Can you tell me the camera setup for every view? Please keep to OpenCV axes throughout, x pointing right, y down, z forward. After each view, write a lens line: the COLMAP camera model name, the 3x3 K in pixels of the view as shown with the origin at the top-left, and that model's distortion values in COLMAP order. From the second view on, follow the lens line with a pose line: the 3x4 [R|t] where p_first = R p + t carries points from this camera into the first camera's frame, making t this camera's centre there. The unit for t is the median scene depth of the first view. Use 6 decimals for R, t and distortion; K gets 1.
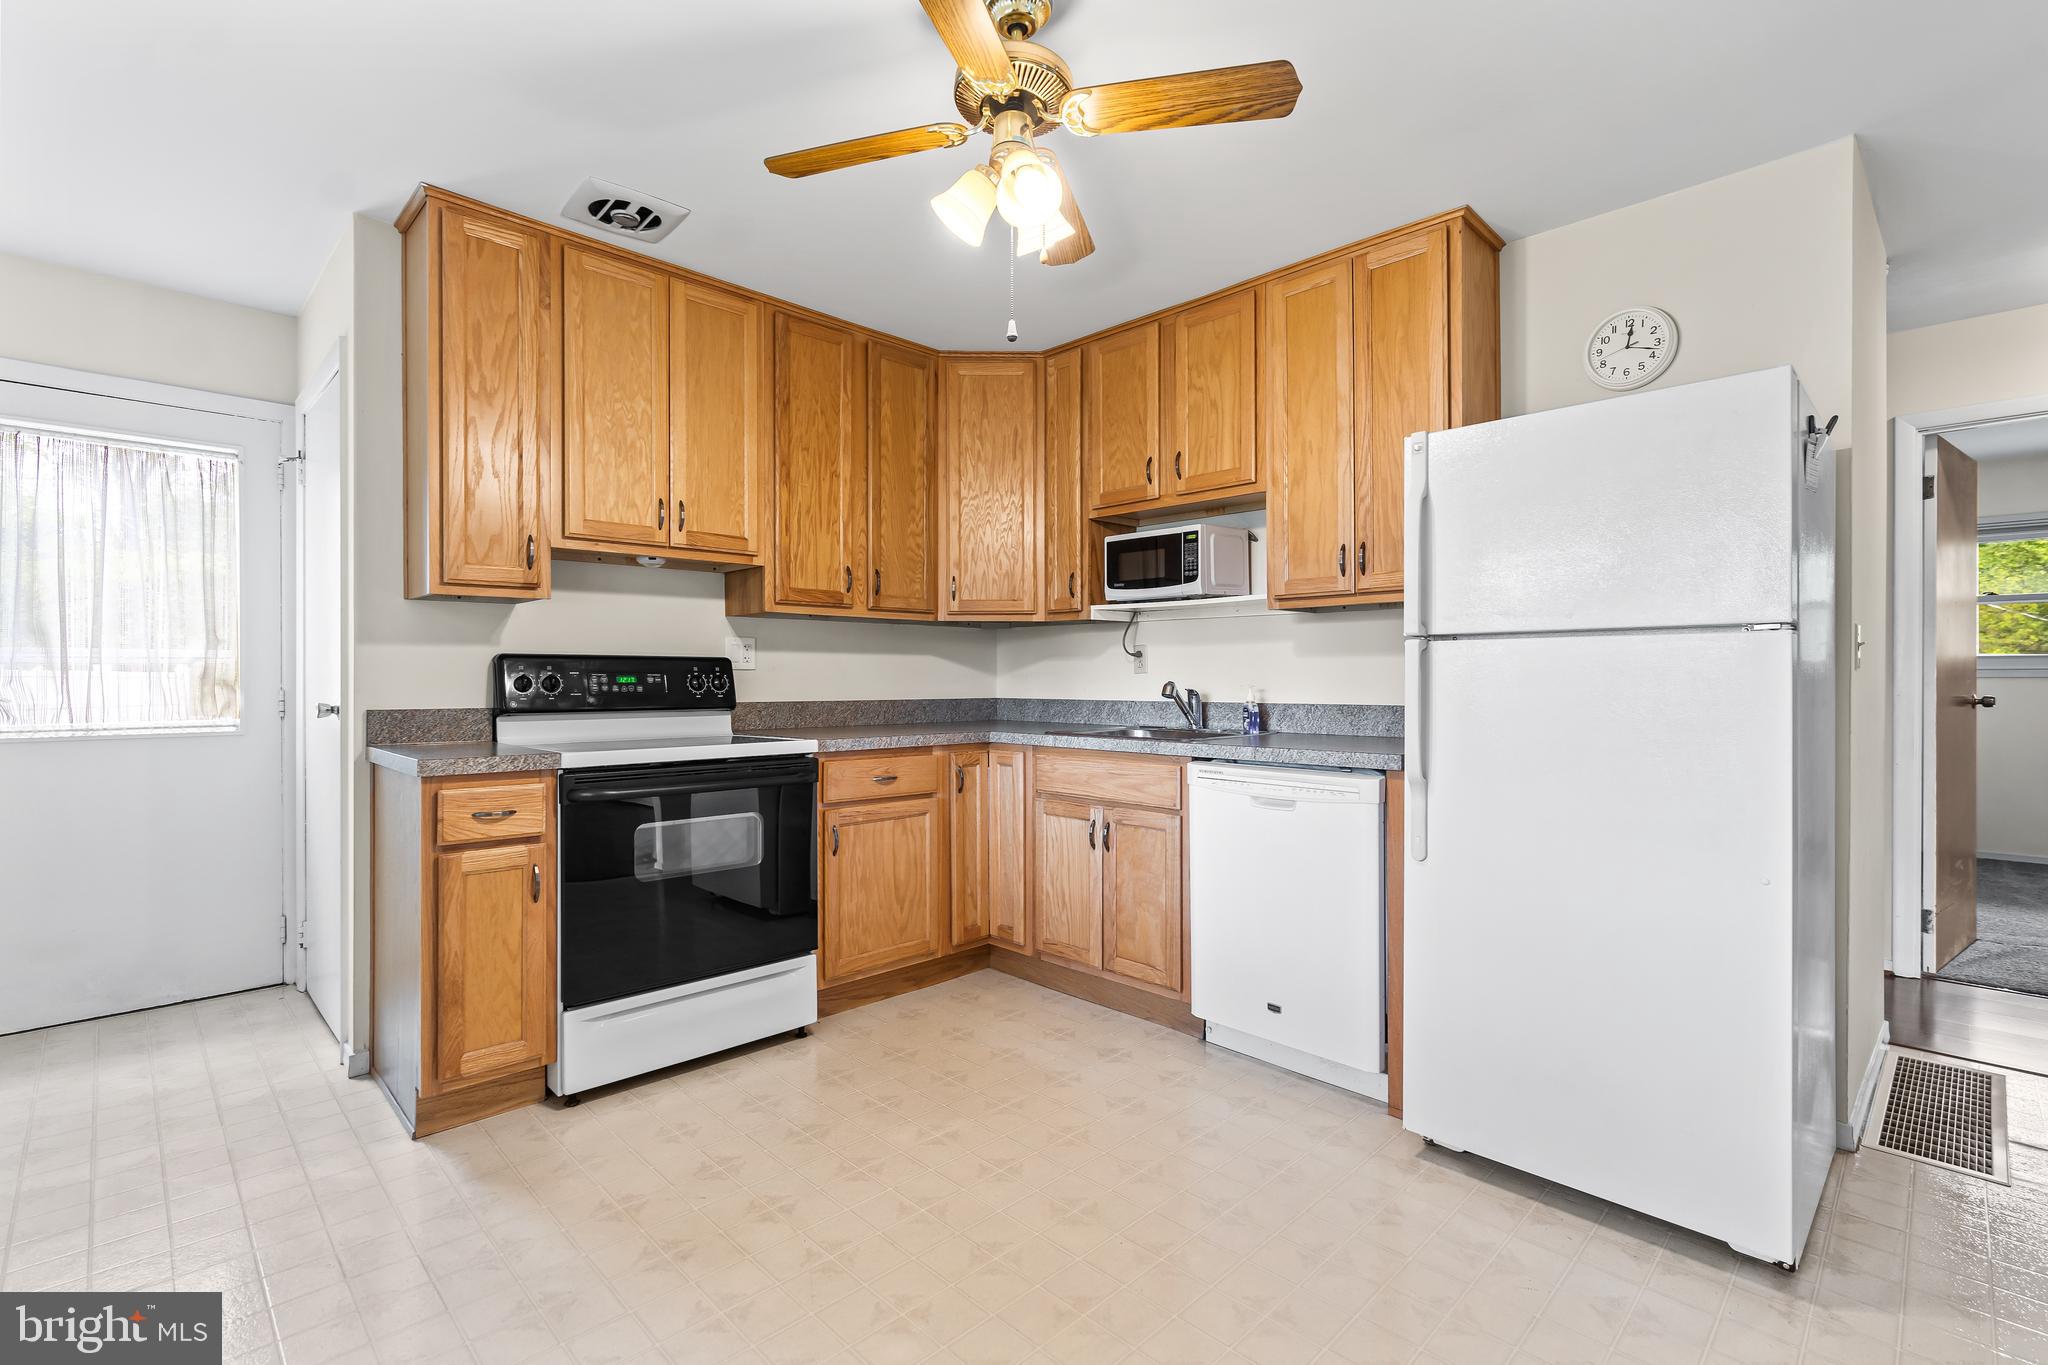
lens RADIAL K [[929.1, 0, 1032.6], [0, 929.1, 676.6], [0, 0, 1]] dist [-0.003179, 0.001510]
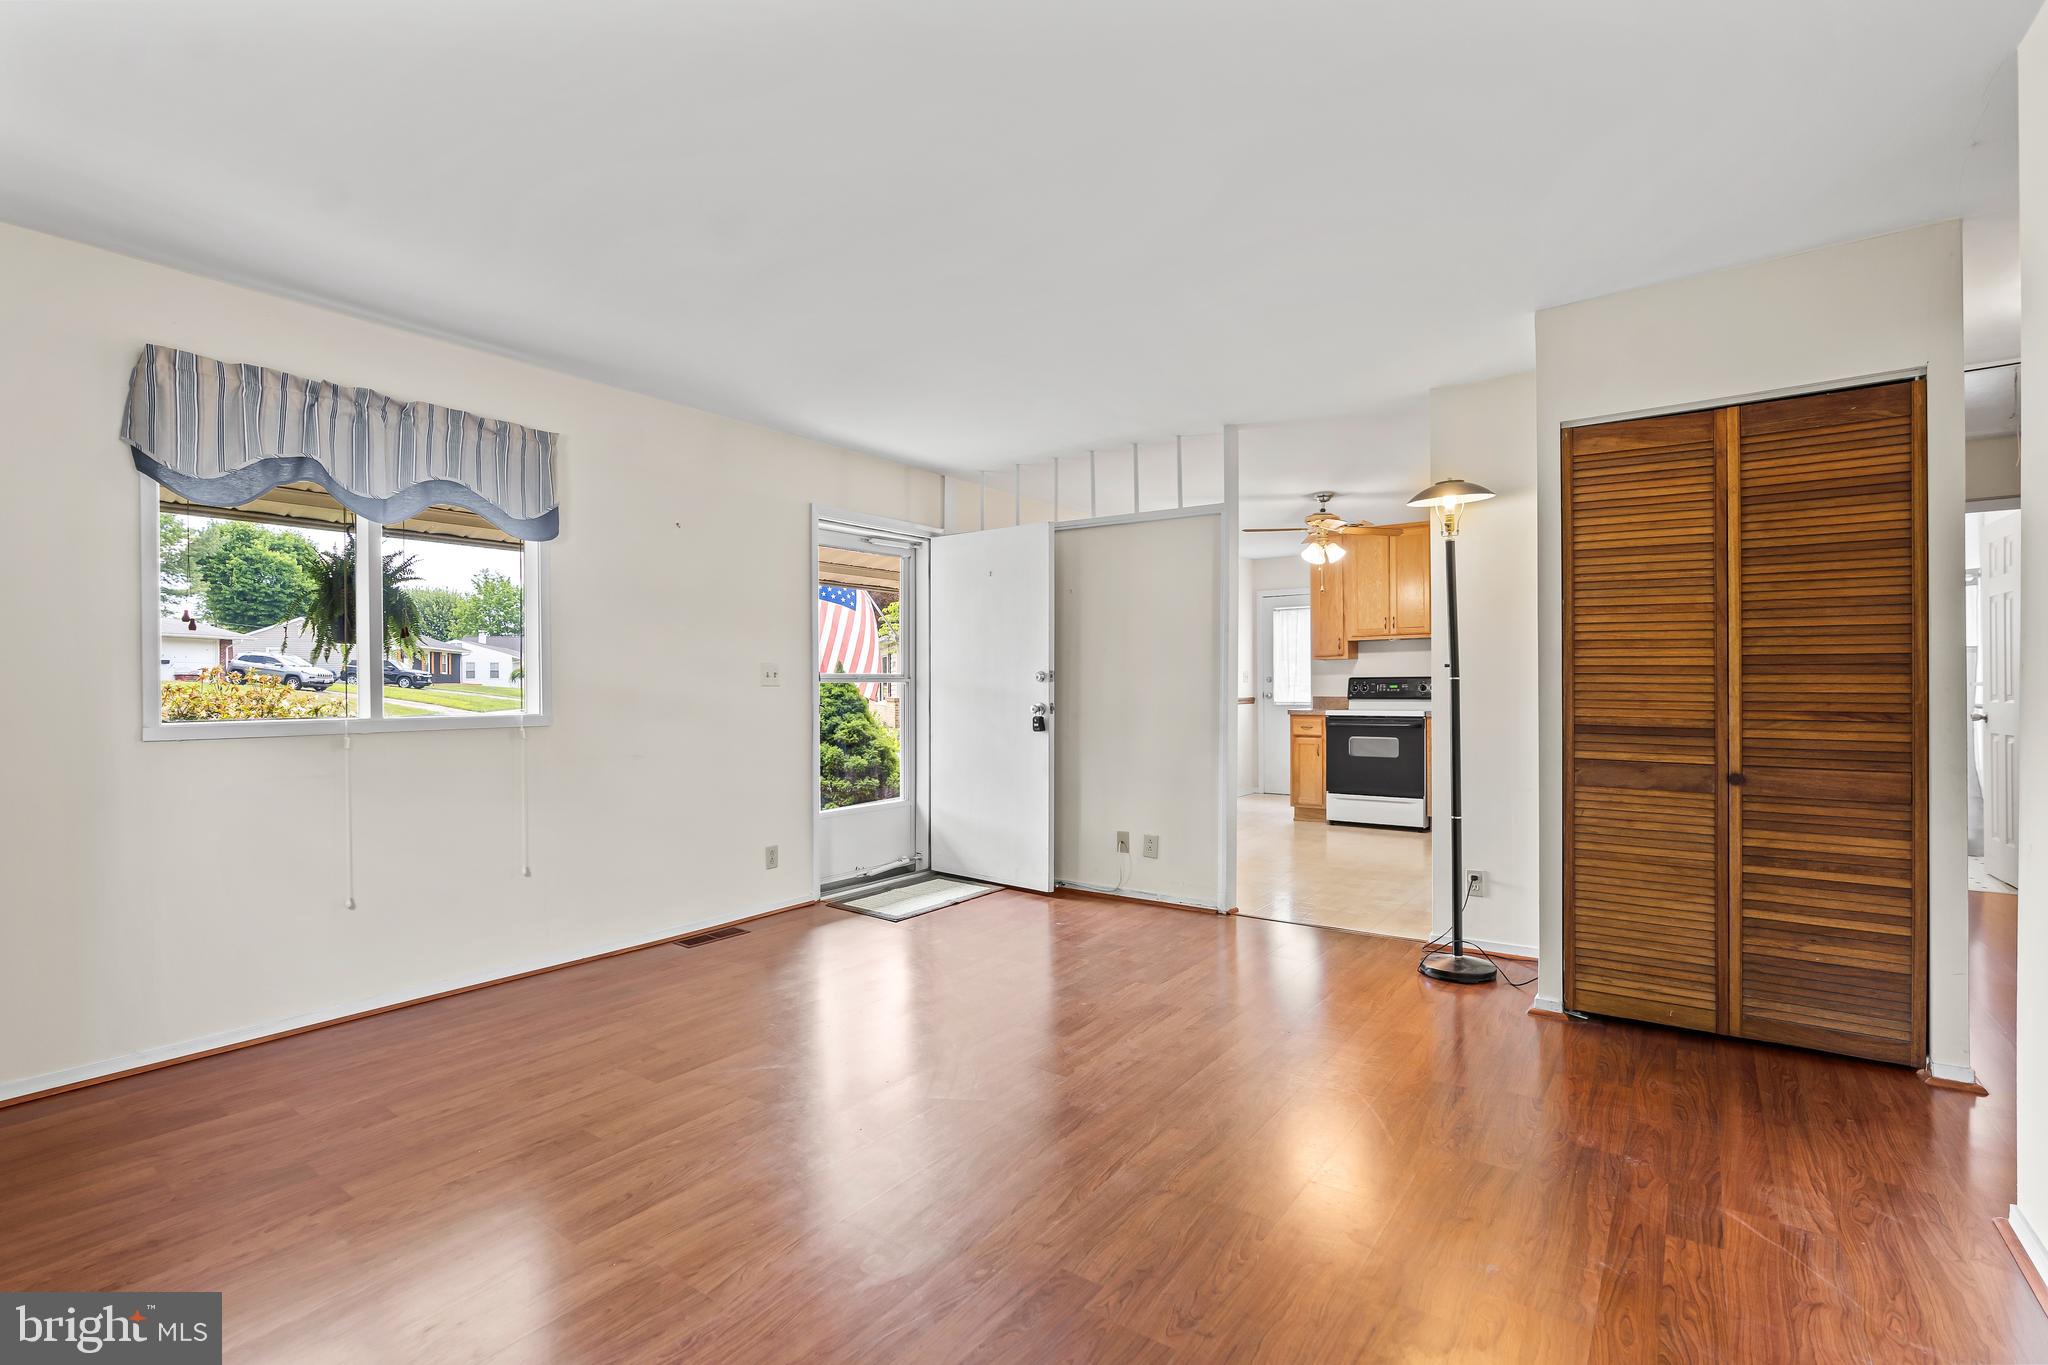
lens RADIAL K [[929.1, 0, 1027.8], [0, 929.1, 688.4], [0, 0, 1]] dist [-0.003179, 0.001510]
pose [[0.156130, 0.002494, -0.987733, 2.079455], [0.008294, 0.999958, 0.003836, -0.009955], [0.987702, -0.008791, 0.156103, -0.415447]]
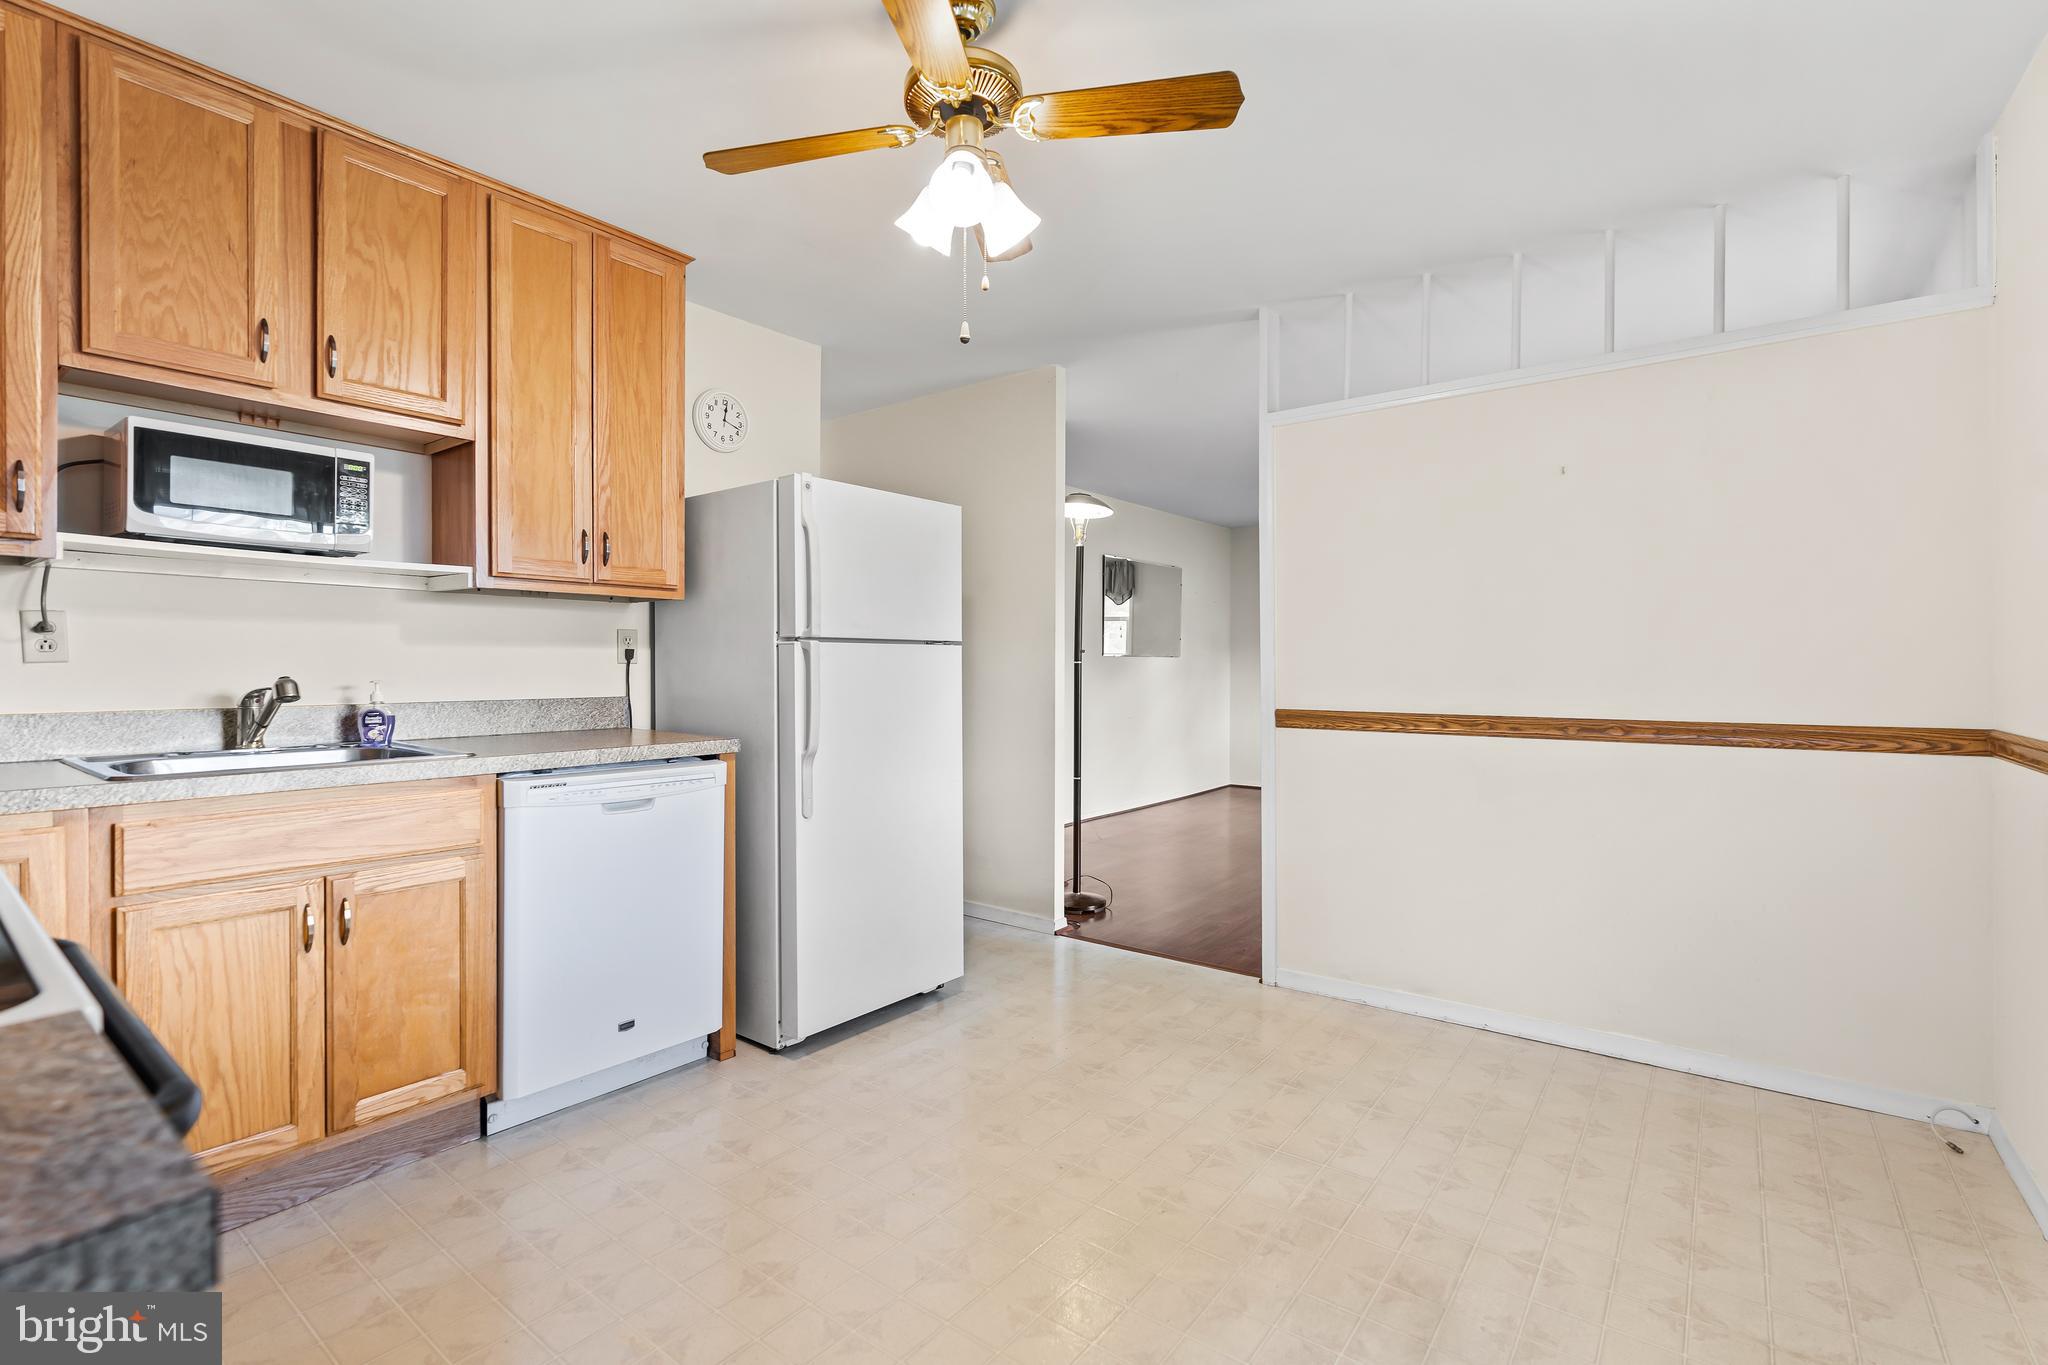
lens RADIAL K [[929.1, 0, 1016.1], [0, 929.1, 671.9], [0, 0, 1]] dist [-0.003179, 0.001510]
pose [[-0.123438, -0.005813, 0.992335, -0.659575], [-0.004677, 0.999975, 0.005276, -0.004222], [-0.992341, -0.003990, -0.123462, 0.676273]]
